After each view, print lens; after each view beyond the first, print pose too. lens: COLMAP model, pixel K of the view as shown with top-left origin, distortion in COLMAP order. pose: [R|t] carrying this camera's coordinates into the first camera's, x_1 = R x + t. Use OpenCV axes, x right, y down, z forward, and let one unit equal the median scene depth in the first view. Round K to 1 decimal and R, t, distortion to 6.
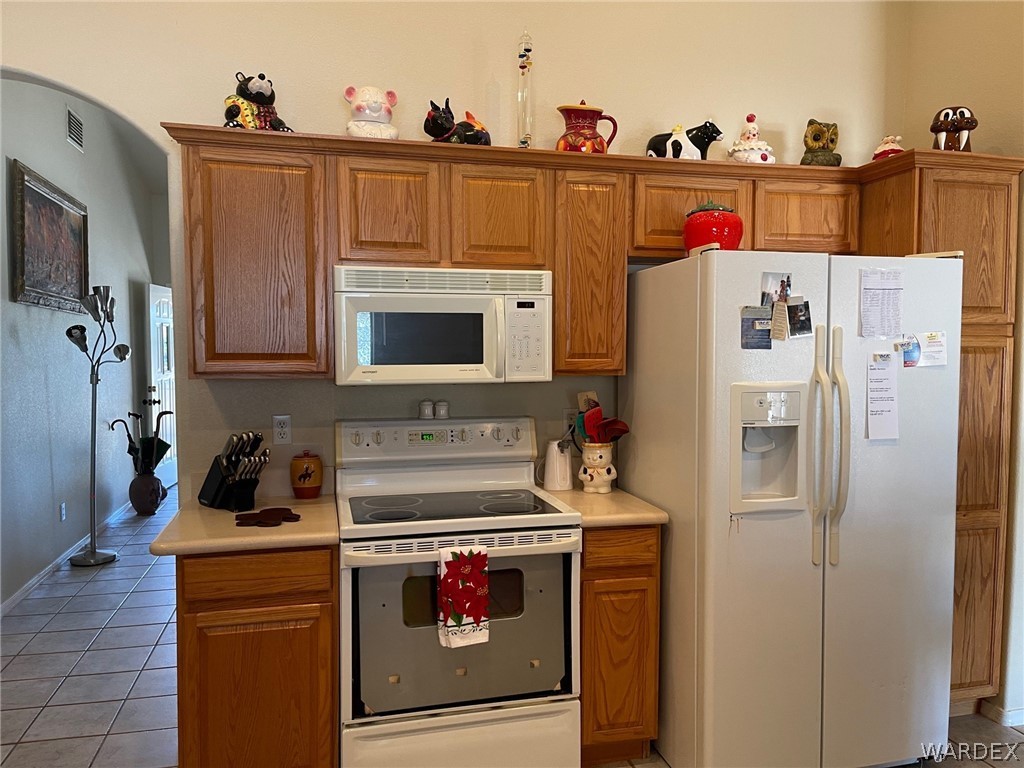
lens RADIAL K [[763.9, 0, 530.9], [0, 763.9, 392.8], [0, 0, 1]] dist [0.064275, -0.084879]
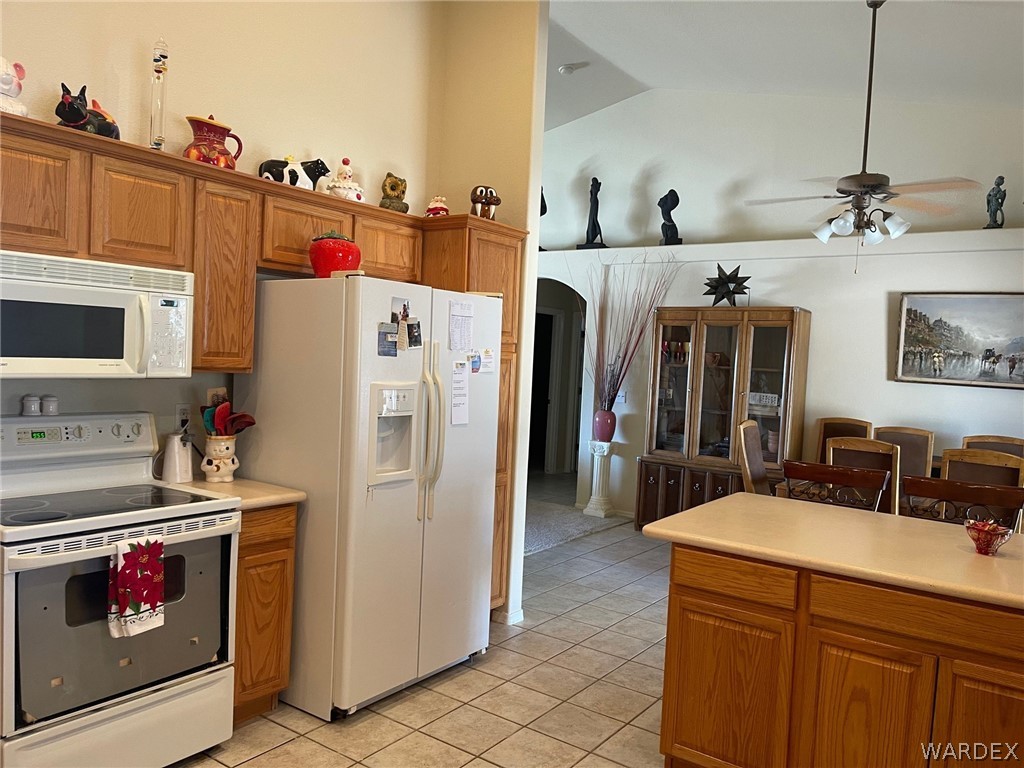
lens RADIAL K [[763.9, 0, 518.5], [0, 763.9, 390.4], [0, 0, 1]] dist [0.064275, -0.084879]
pose [[0.763363, 0.006879, 0.645933, -0.320733], [-0.007602, 0.999970, -0.001666, 0.000830], [-0.645925, -0.003638, 0.763392, -0.104631]]
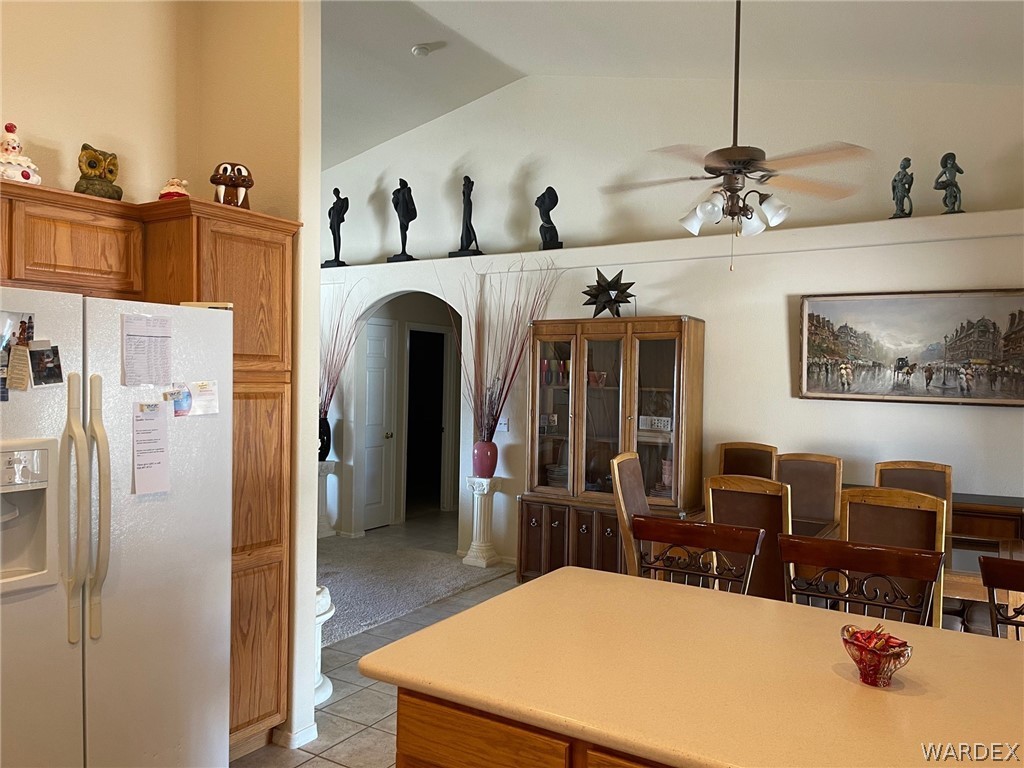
lens RADIAL K [[763.9, 0, 518.2], [0, 763.9, 385.1], [0, 0, 1]] dist [0.064275, -0.084879]
pose [[0.722391, 0.002255, 0.691481, 0.113637], [0.028456, 0.999051, -0.032987, -0.026407], [-0.690899, 0.043506, 0.721641, -0.005382]]
